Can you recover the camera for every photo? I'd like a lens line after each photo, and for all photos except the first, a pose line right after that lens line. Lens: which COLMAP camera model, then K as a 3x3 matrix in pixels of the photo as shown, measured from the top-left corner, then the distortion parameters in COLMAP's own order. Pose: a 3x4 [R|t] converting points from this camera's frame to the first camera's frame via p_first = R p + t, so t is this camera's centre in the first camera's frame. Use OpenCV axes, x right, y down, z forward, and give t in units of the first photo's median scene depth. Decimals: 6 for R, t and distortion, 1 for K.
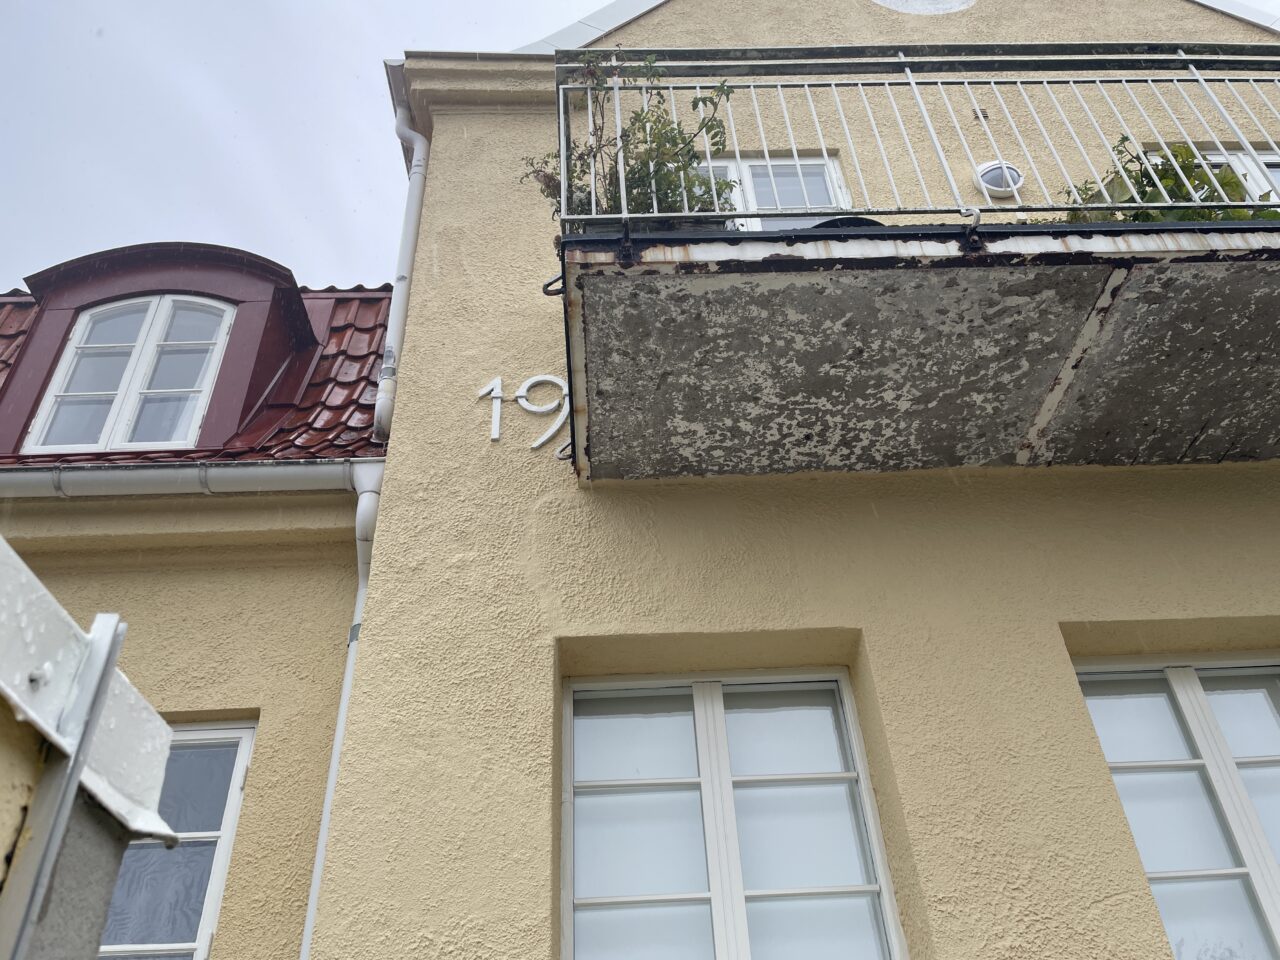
lens RADIAL K [[971.2, 0, 640.5], [0, 971.2, 489.4], [0, 0, 1]] dist [0.047701, -0.036062]
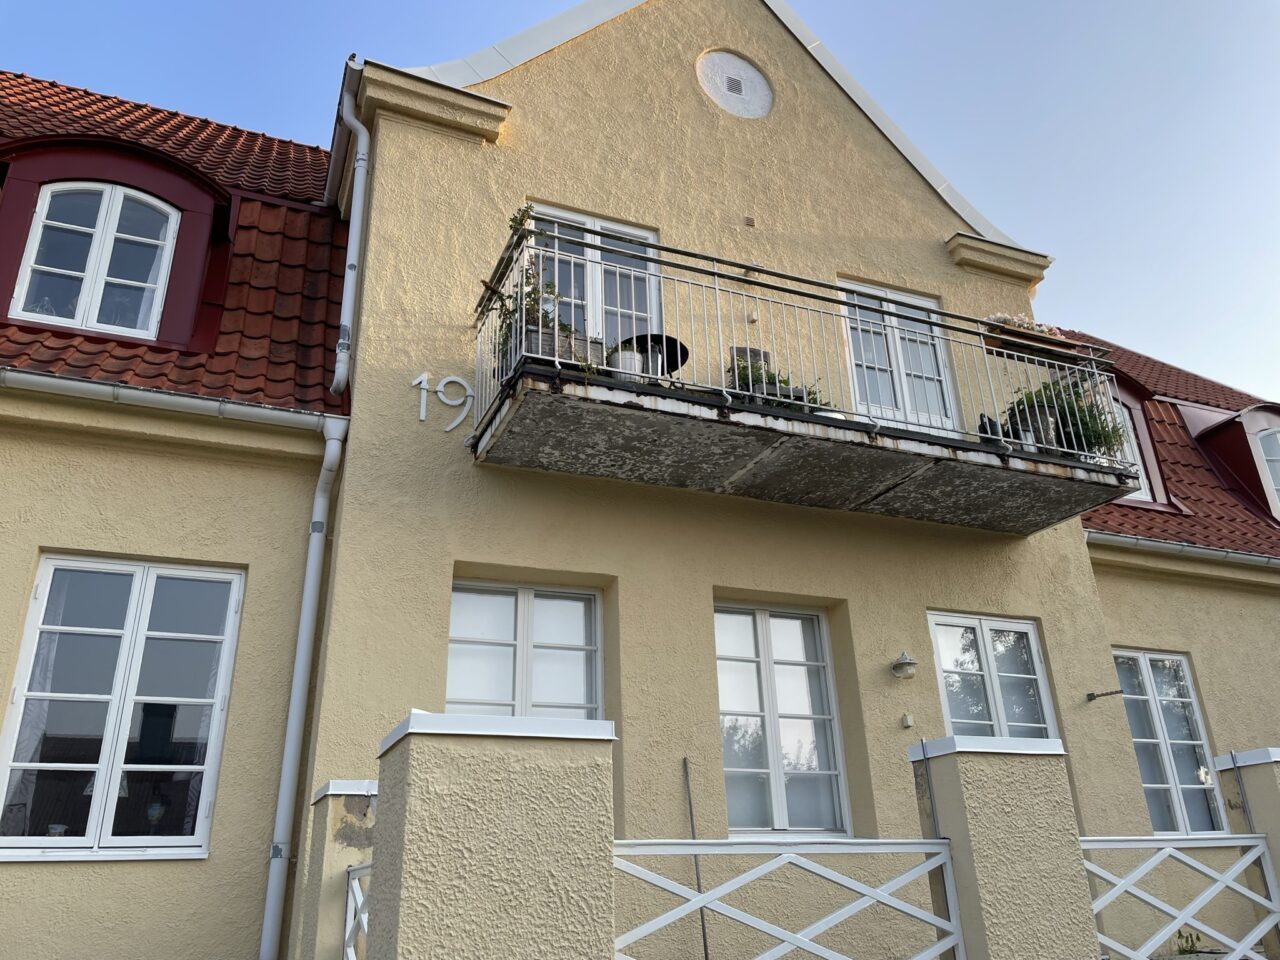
lens RADIAL K [[965.9, 0, 635.1], [0, 965.9, 480.2], [0, 0, 1]] dist [0.042583, -0.004250]
pose [[0.927219, 0.165607, 0.335917, -0.373288], [-0.238193, 0.952909, 0.187691, -0.366671], [-0.289015, -0.254044, 0.923002, -0.631293]]
